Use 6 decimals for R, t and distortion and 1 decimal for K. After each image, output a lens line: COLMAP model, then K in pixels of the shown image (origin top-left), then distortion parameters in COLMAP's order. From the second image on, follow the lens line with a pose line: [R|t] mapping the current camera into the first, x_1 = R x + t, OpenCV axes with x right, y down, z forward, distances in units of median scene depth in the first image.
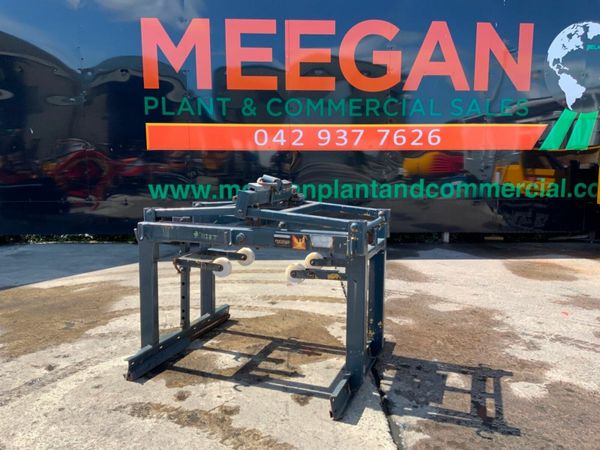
lens RADIAL K [[493.5, 0, 302.2], [0, 493.5, 222.9], [0, 0, 1]] dist [0.126189, -0.283187]
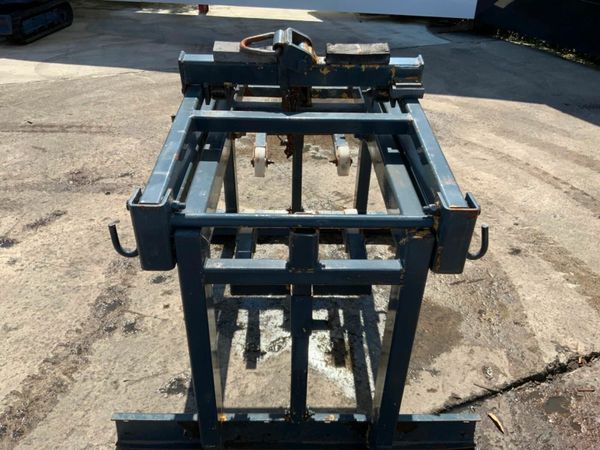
lens RADIAL K [[500.6, 0, 299.8], [0, 500.6, 223.4], [0, 0, 1]] dist [0.031628, -0.063191]
pose [[0.354036, 0.509834, -0.784046, 0.431812], [-0.129996, 0.857032, 0.498595, -0.184026], [0.926153, -0.074598, 0.369697, 0.807168]]
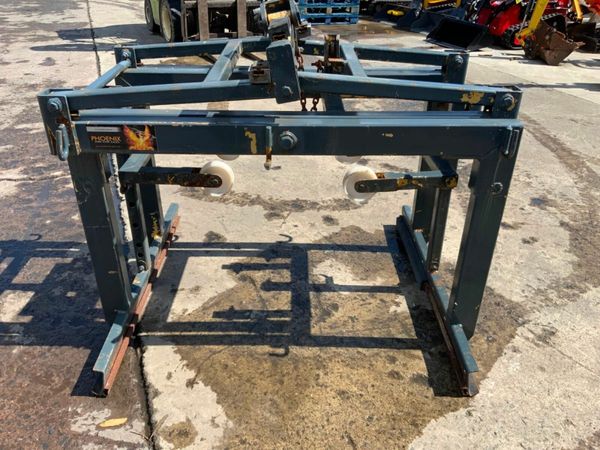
lens RADIAL K [[497.1, 0, 300.0], [0, 497.1, 225.0], [0, 0, 1]] dist [0.066955, -0.133145]
pose [[-0.936517, 0.155061, -0.314470, 0.125660], [-0.064648, 0.805149, 0.589538, -0.219197], [0.344610, 0.572442, -0.744012, 1.553179]]
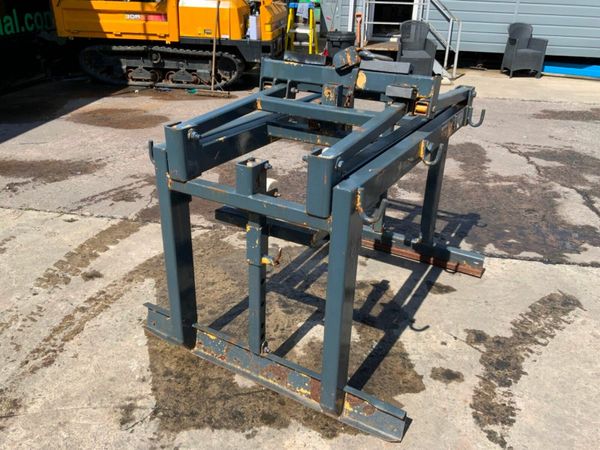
lens RADIAL K [[497.1, 0, 300.0], [0, 497.1, 225.0], [0, 0, 1]] dist [0.066955, -0.133145]
pose [[0.173420, -0.431730, 0.885175, -0.743557], [0.100496, 0.901860, 0.420178, -0.165472], [-0.979707, 0.016089, 0.199788, 0.943578]]
